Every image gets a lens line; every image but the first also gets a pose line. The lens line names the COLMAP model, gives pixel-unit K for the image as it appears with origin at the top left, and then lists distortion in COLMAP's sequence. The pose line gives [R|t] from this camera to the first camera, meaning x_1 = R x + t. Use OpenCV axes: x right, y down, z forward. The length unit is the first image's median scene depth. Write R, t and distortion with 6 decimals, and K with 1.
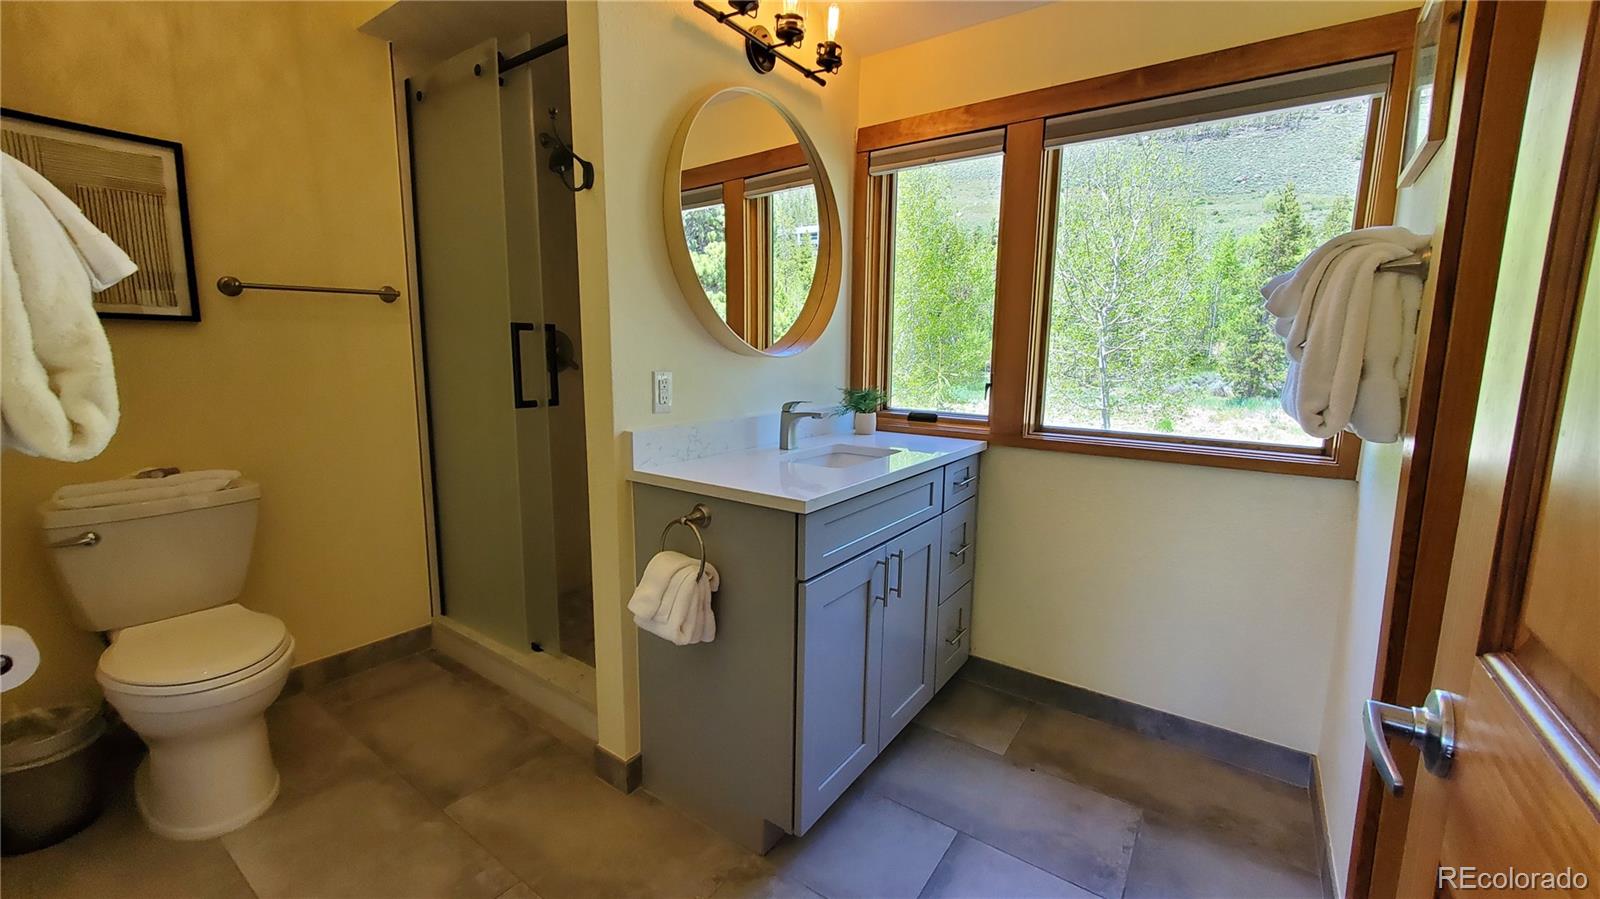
lens RADIAL K [[642.9, 0, 794.7], [0, 642.9, 447.7], [0, 0, 1]] dist [-0.000522, 0.000007]
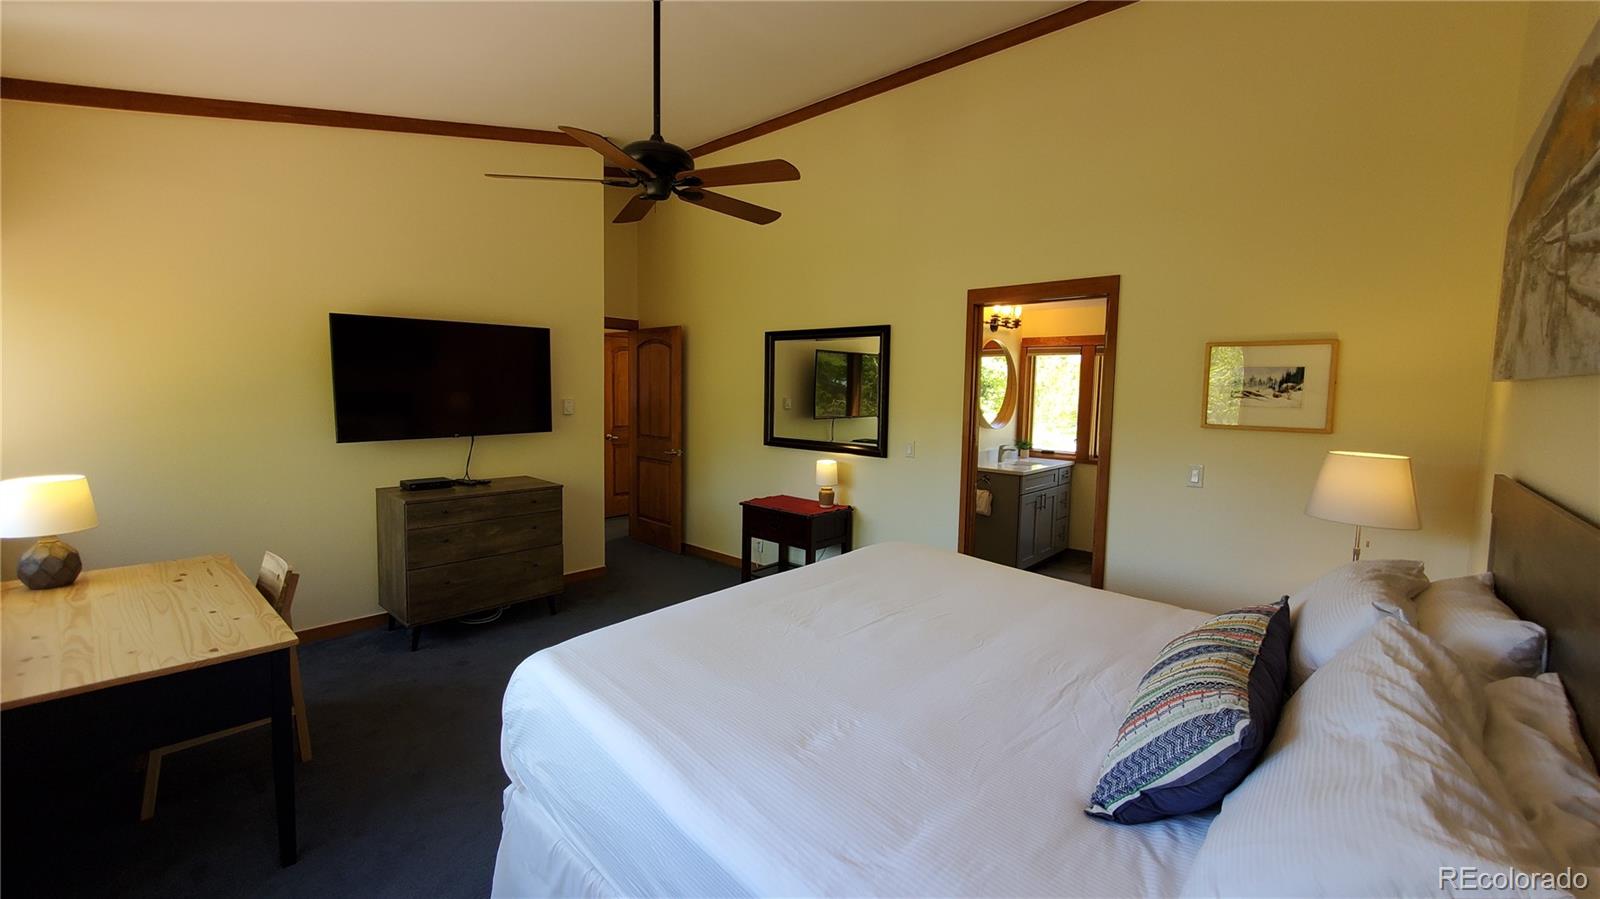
lens RADIAL K [[642.9, 0, 804.7], [0, 642.9, 441.2], [0, 0, 1]] dist [-0.000522, 0.000007]
pose [[0.992386, 0.018272, -0.121802, -0.487547], [-0.026017, 0.997718, -0.062303, 0.100910], [0.120385, 0.064998, 0.990597, -1.775894]]
